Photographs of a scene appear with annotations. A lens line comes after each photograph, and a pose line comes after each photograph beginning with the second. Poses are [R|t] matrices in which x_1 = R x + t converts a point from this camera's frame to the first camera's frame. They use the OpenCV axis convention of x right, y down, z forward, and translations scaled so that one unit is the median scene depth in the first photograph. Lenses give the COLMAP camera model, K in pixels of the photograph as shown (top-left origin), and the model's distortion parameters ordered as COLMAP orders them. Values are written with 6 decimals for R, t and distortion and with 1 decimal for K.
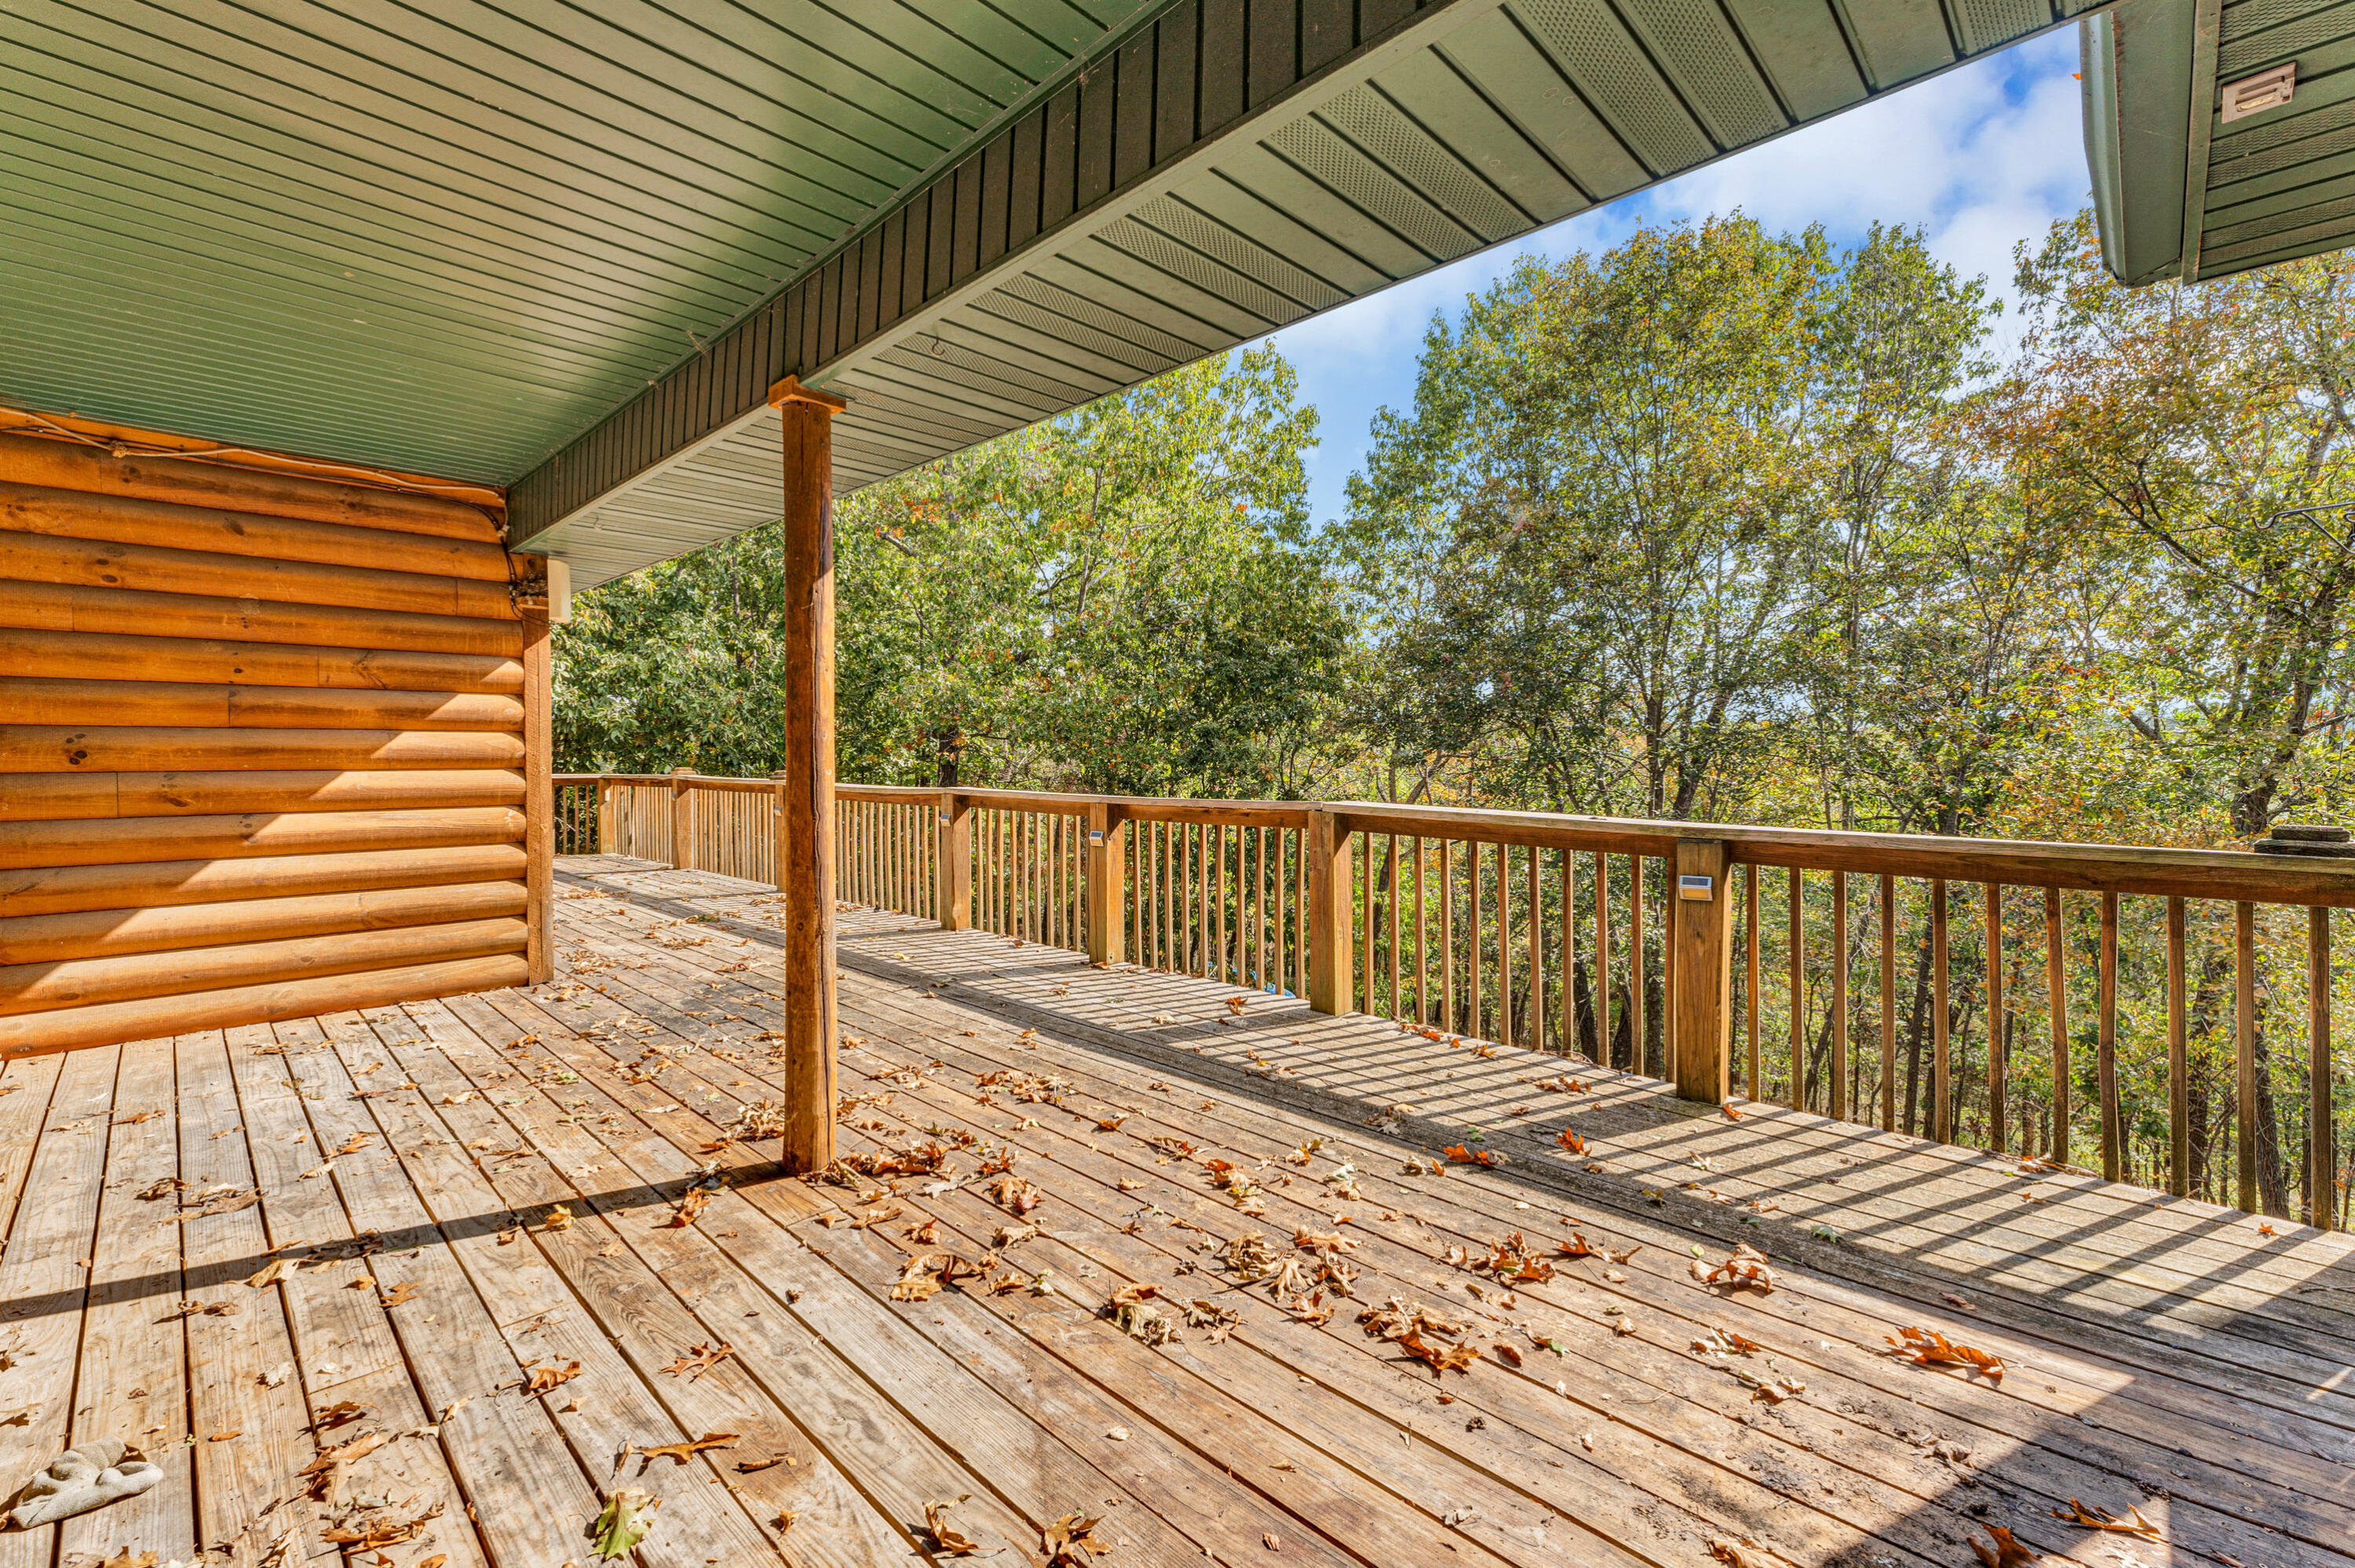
lens RADIAL K [[965.2, 0, 1173.4], [0, 965.2, 761.7], [0, 0, 1]] dist [-0.000104, 0.000024]
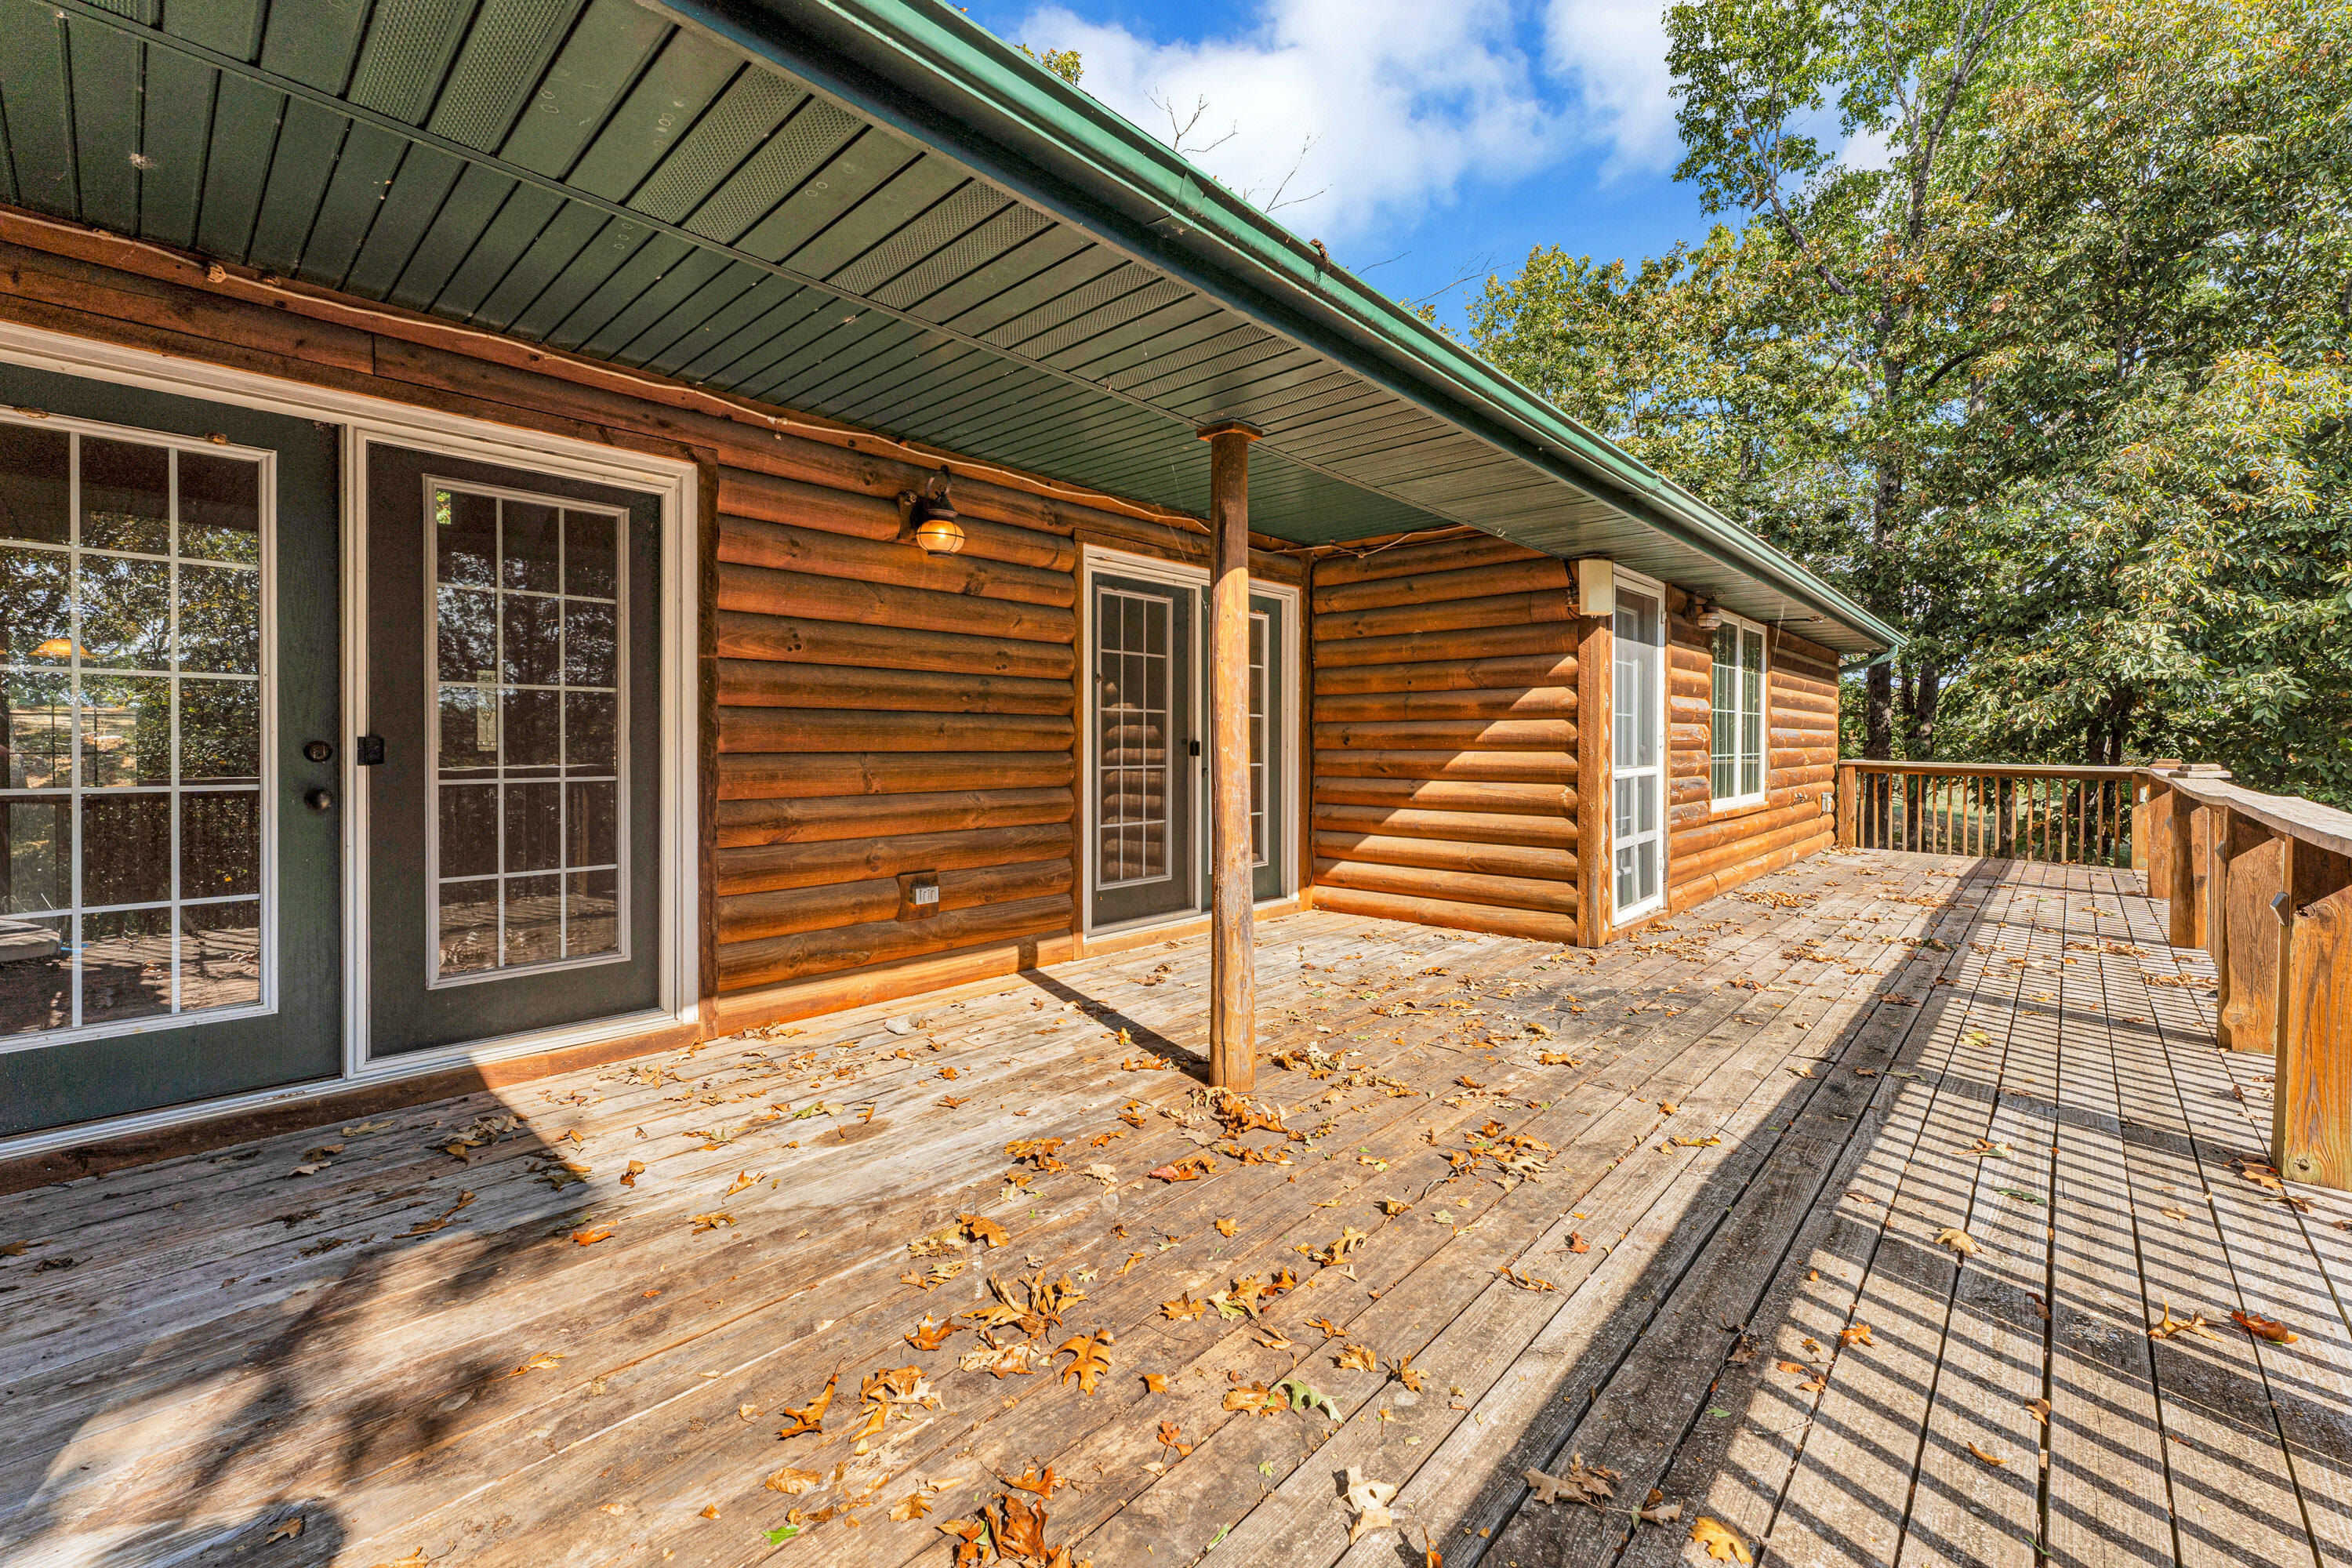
lens RADIAL K [[964.1, 0, 1153.4], [0, 964.1, 750.0], [0, 0, 1]] dist [-0.000104, 0.000024]
pose [[0.033420, 0.007735, -0.999411, 0.506646], [-0.009000, 0.999932, 0.007439, 0.002548], [0.999401, 0.008746, 0.033488, 0.559748]]
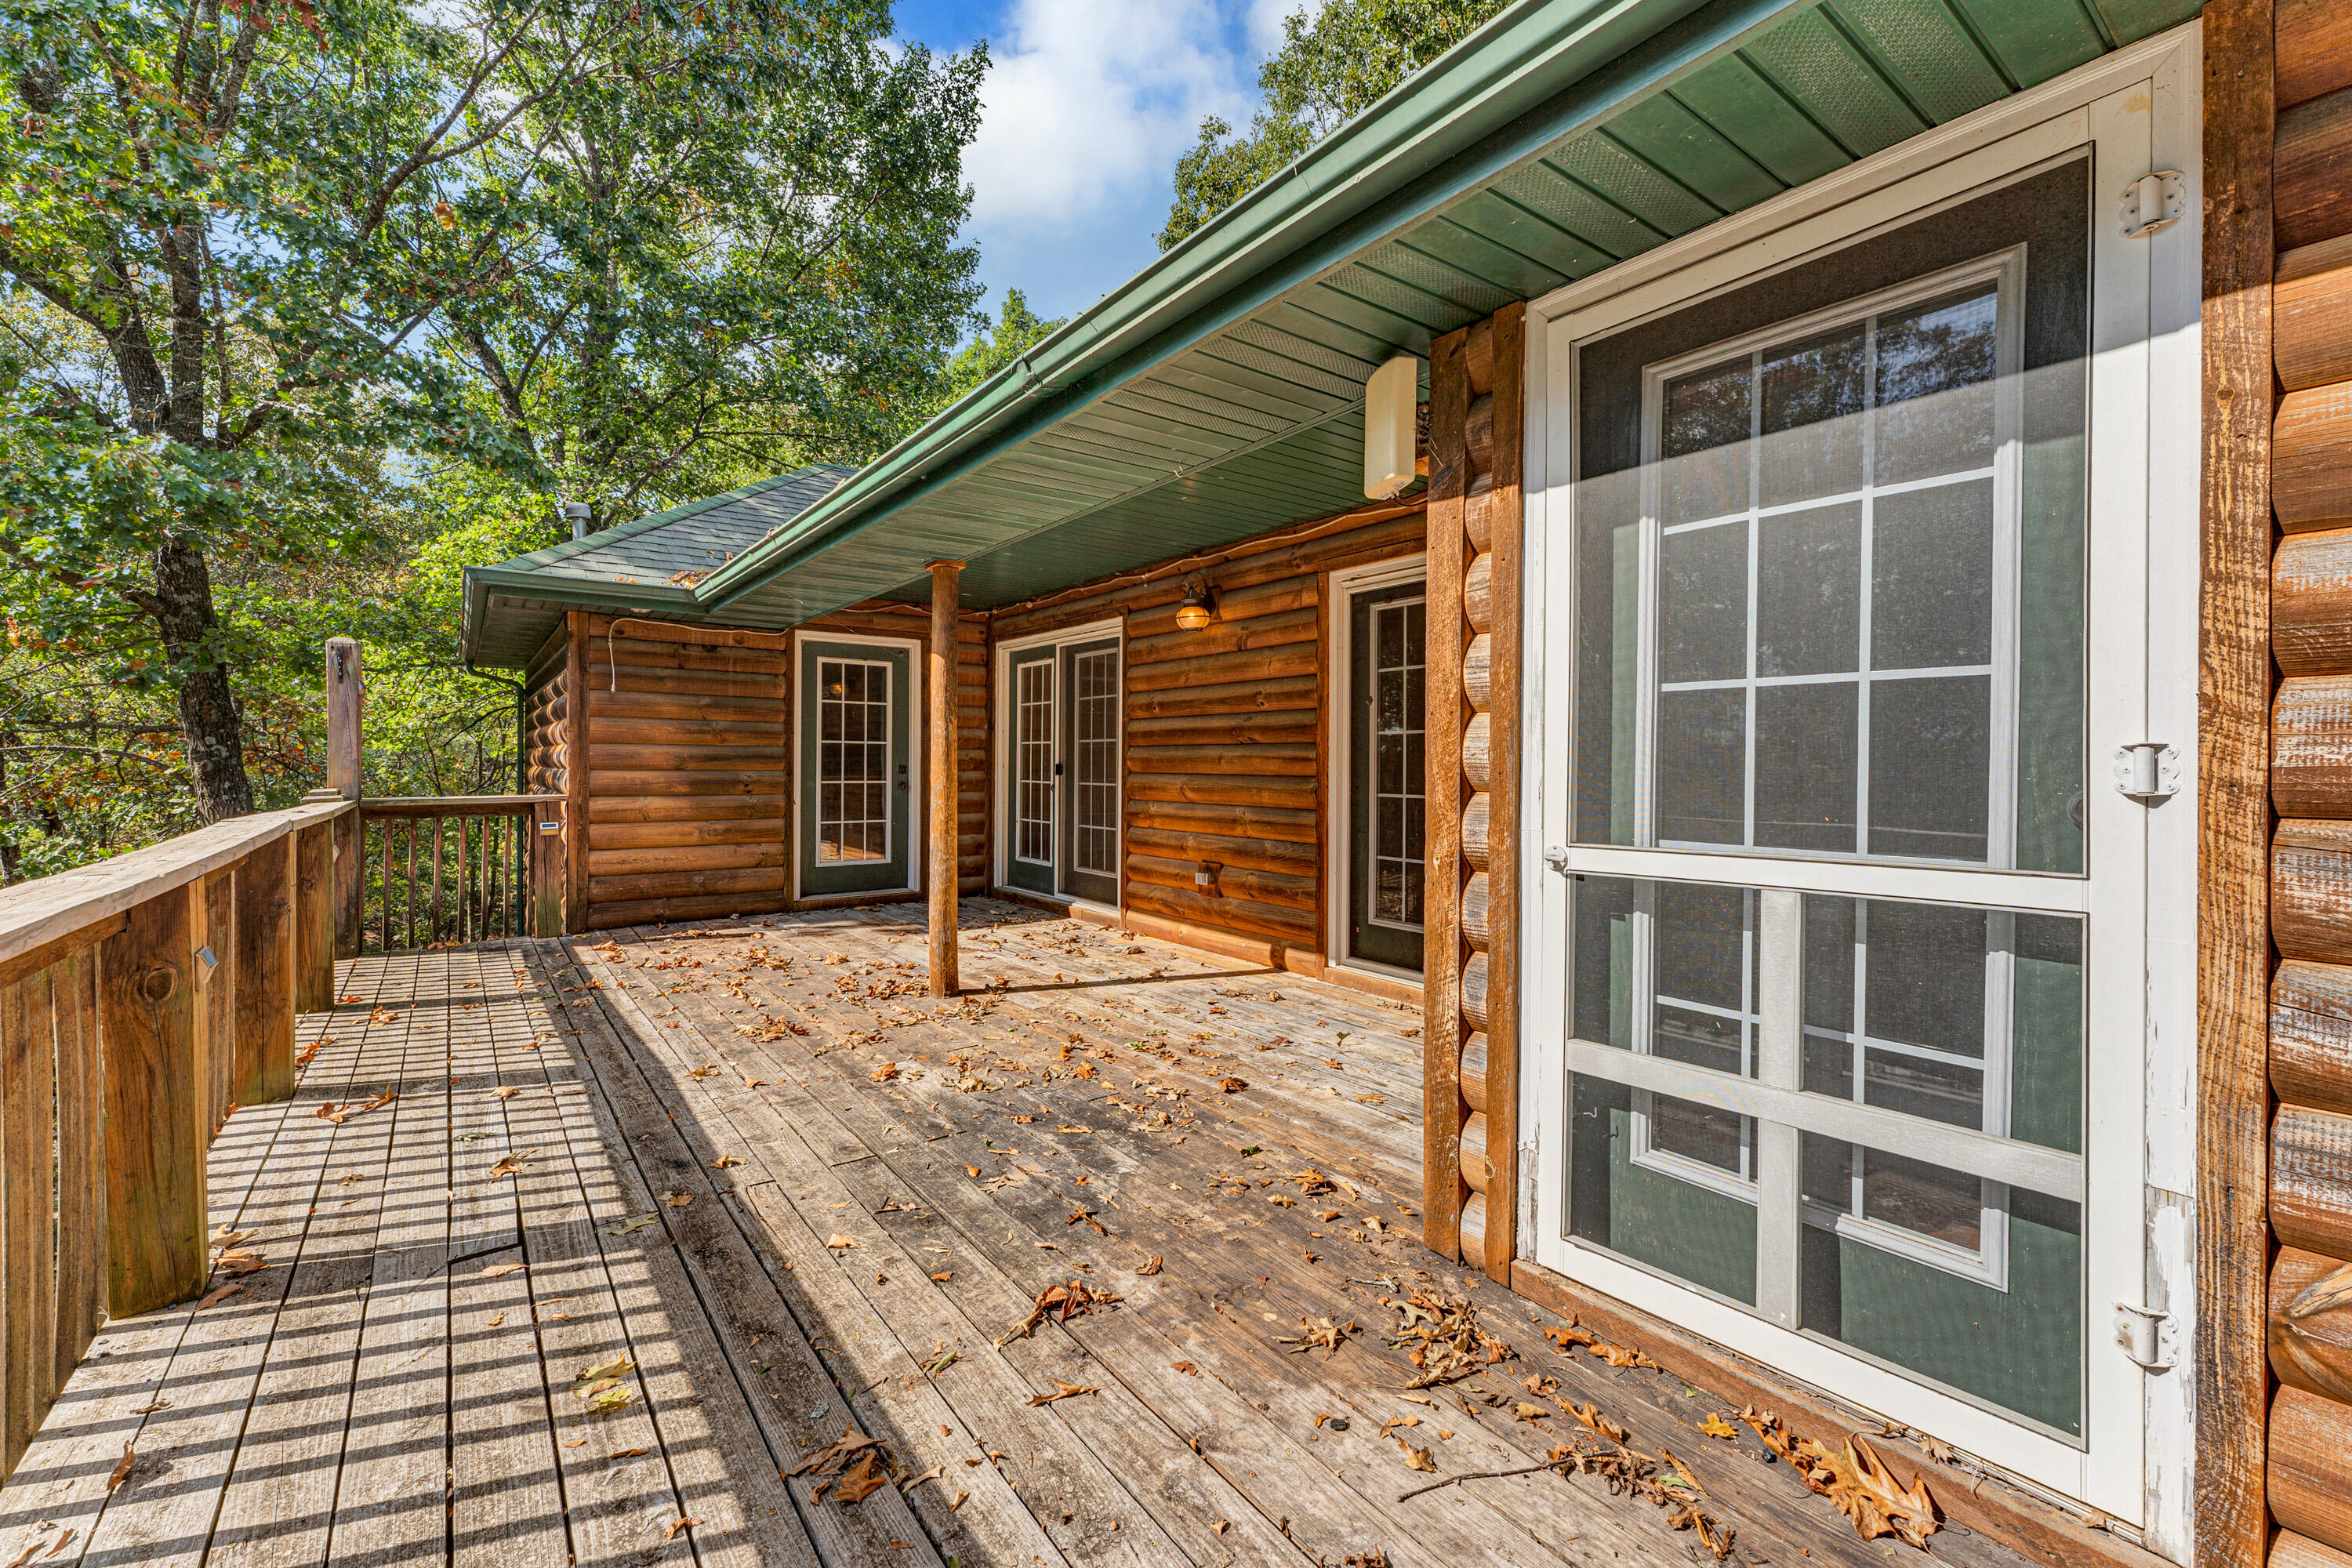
lens RADIAL K [[964.1, 0, 1178.7], [0, 964.1, 769.1], [0, 0, 1]] dist [-0.000104, 0.000024]
pose [[-0.991815, -0.005065, 0.127586, -0.679331], [-0.003283, 0.999894, 0.014180, -0.012905], [-0.127645, 0.013645, -0.991726, 1.758780]]
